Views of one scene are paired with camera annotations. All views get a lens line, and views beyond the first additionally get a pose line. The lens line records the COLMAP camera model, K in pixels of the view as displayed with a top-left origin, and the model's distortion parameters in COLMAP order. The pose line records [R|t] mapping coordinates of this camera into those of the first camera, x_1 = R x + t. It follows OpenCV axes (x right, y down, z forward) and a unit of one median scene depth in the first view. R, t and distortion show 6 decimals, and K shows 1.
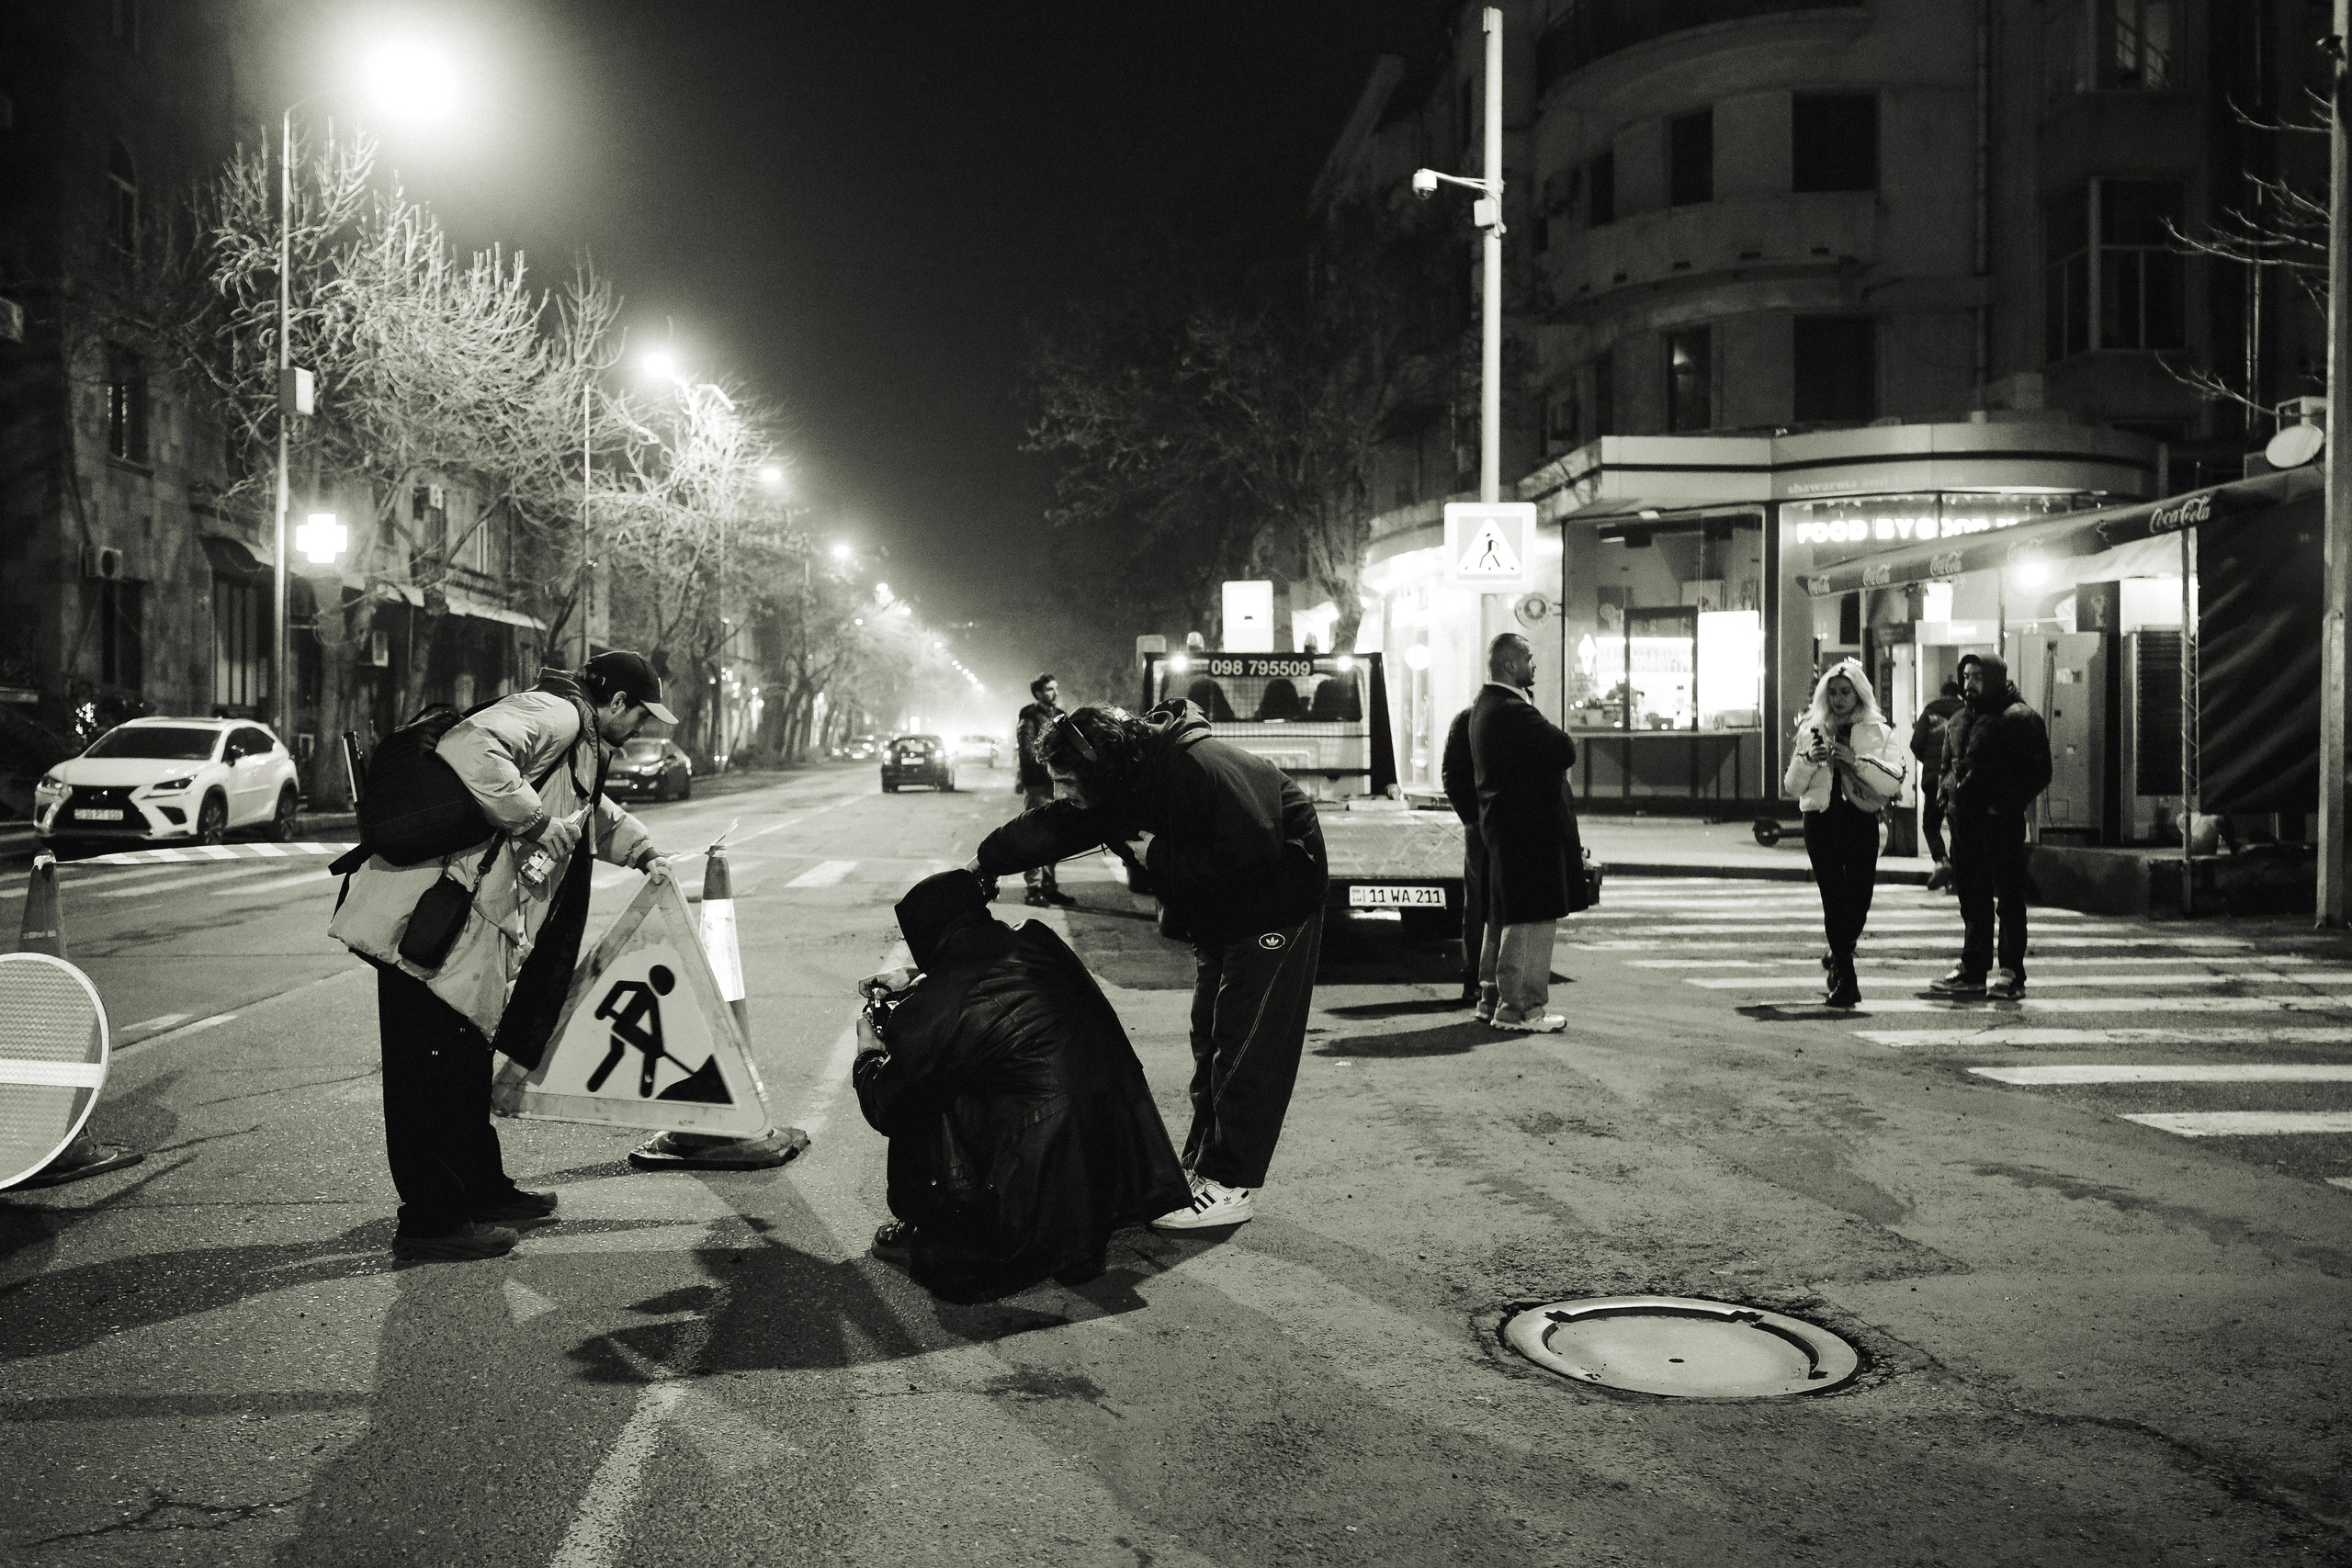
lens RADIAL K [[1931.7, 0, 1107.4], [0, 1931.7, 749.8], [0, 0, 1]] dist [-0.007146, 0.003785]
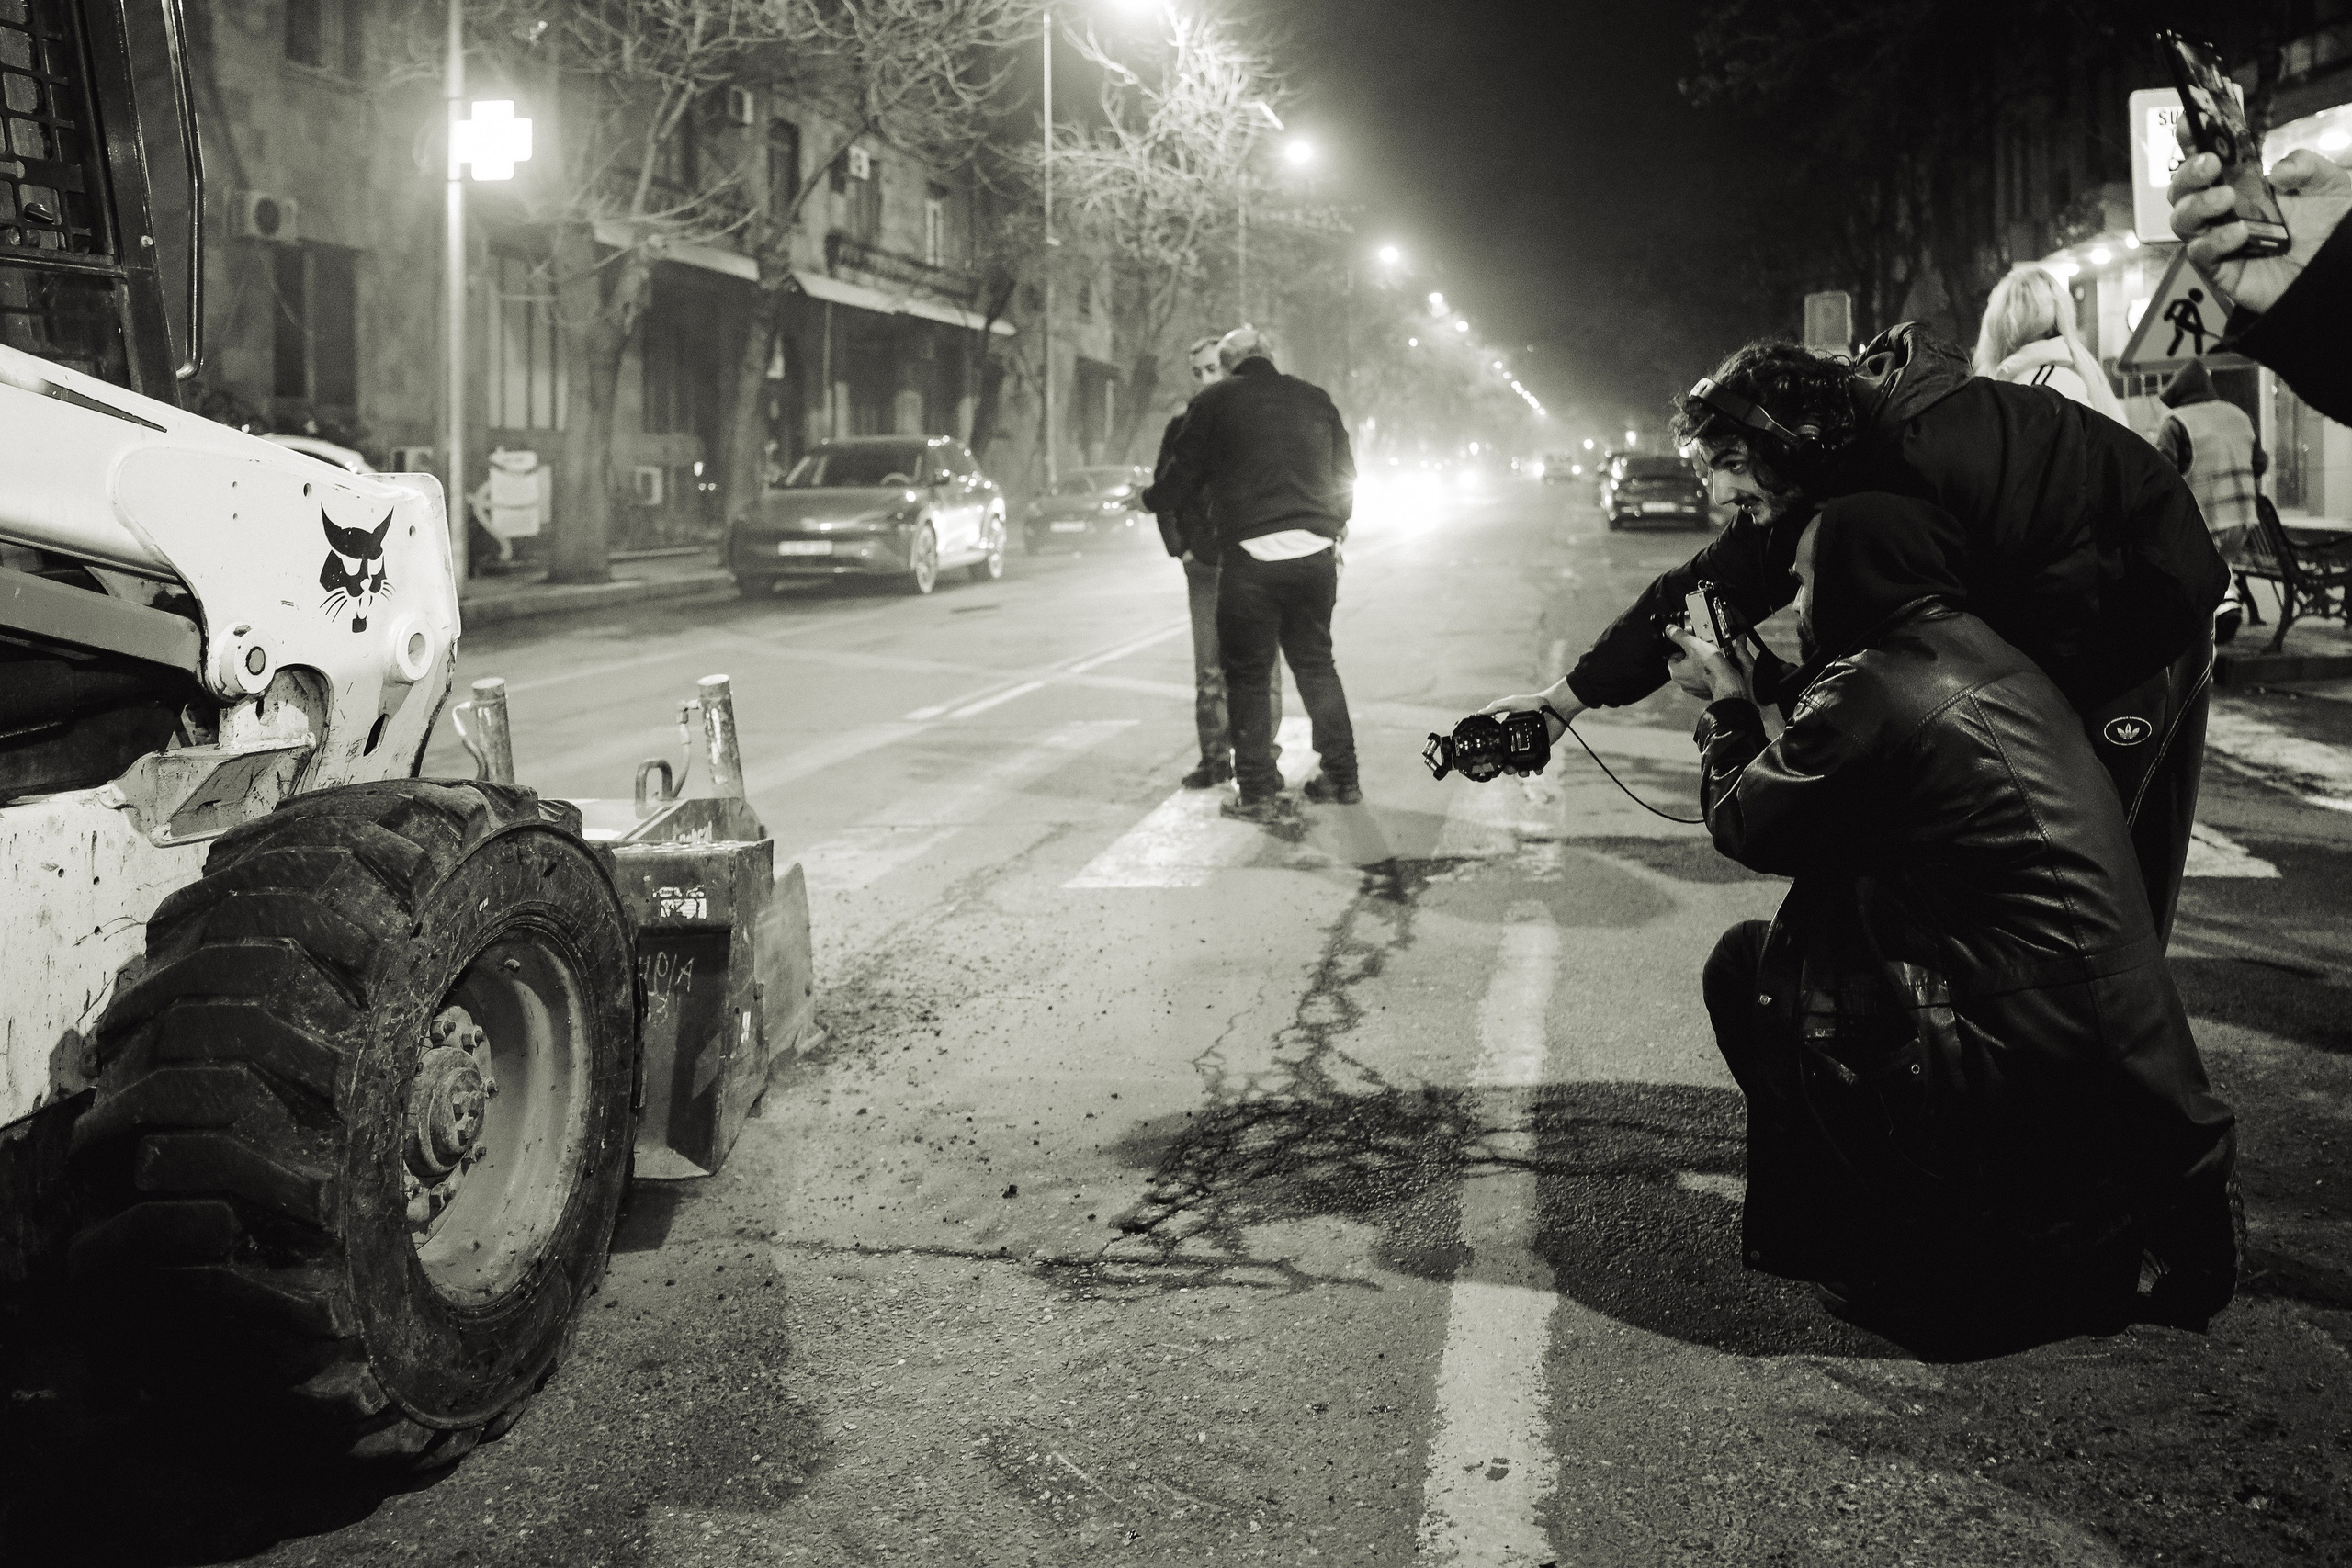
lens RADIAL K [[1986.0, 0, 1407.5], [0, 1986.0, 429.2], [0, 0, 1]] dist [-0.007120, -0.001067]
pose [[0.990884, -0.022565, -0.132816, -0.040804], [0.019370, 0.999492, -0.025300, 0.003006], [0.133320, 0.022497, 0.990818, 0.422213]]
